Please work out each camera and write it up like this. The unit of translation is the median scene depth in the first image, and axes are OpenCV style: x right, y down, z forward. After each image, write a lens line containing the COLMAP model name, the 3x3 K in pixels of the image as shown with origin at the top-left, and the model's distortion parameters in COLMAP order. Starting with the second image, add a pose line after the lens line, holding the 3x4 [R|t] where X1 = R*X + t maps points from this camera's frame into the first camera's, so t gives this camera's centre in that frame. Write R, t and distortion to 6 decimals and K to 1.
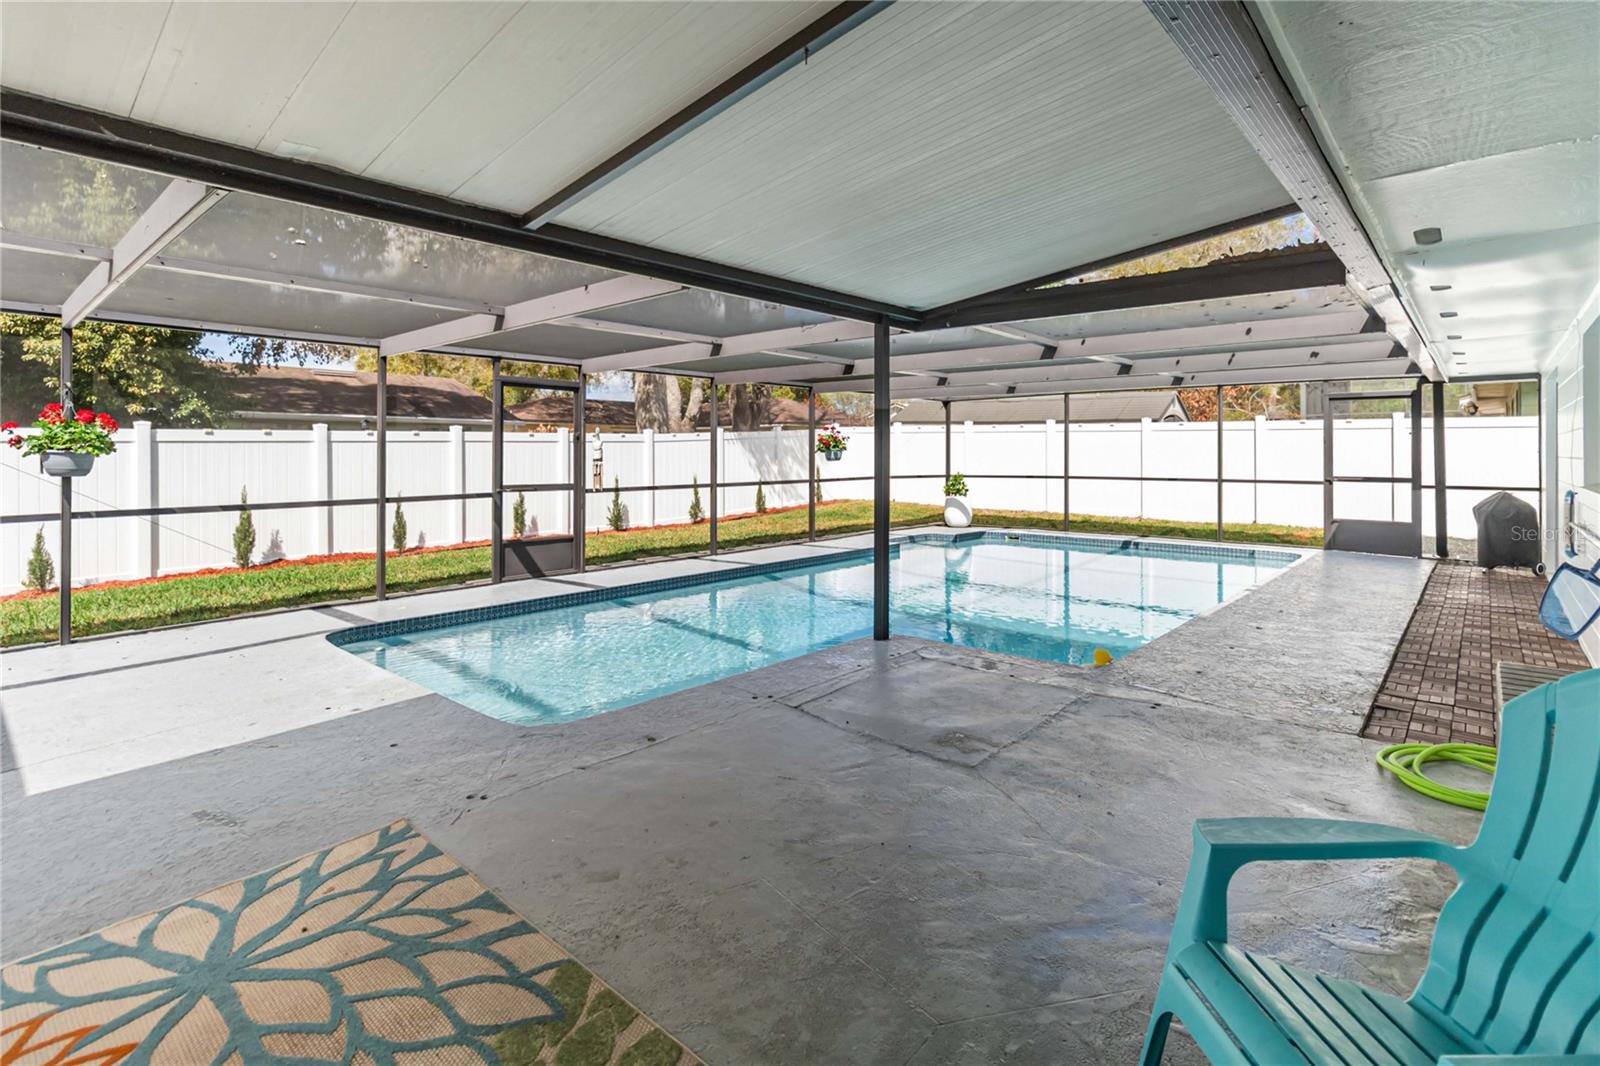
lens RADIAL K [[771.4, 0, 799.3], [0, 771.4, 455.7], [0, 0, 1]] dist [0.000342, 0.000014]
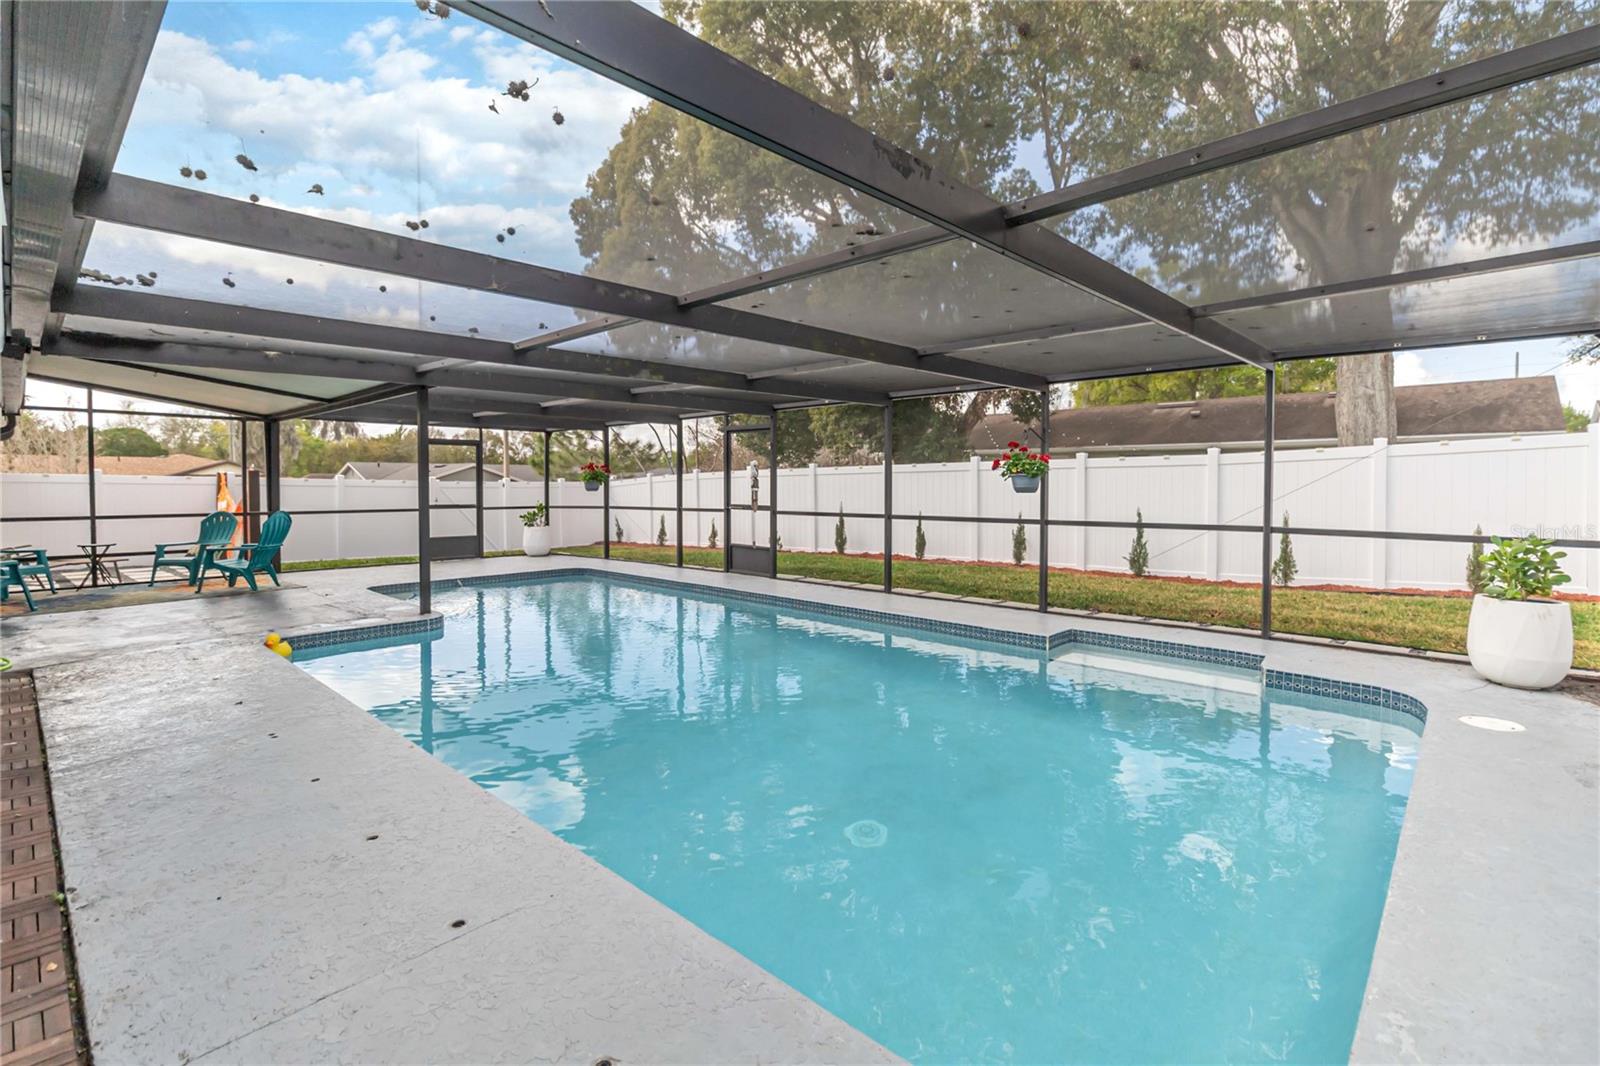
lens RADIAL K [[743.2, 0, 799.1], [0, 743.2, 487.9], [0, 0, 1]] dist [0.000047, -0.000061]
pose [[-0.026103, 0.006703, -0.999637, 0.662574], [0.003078, 0.999973, 0.006625, -0.002060], [0.999655, -0.002904, -0.026123, 0.786559]]
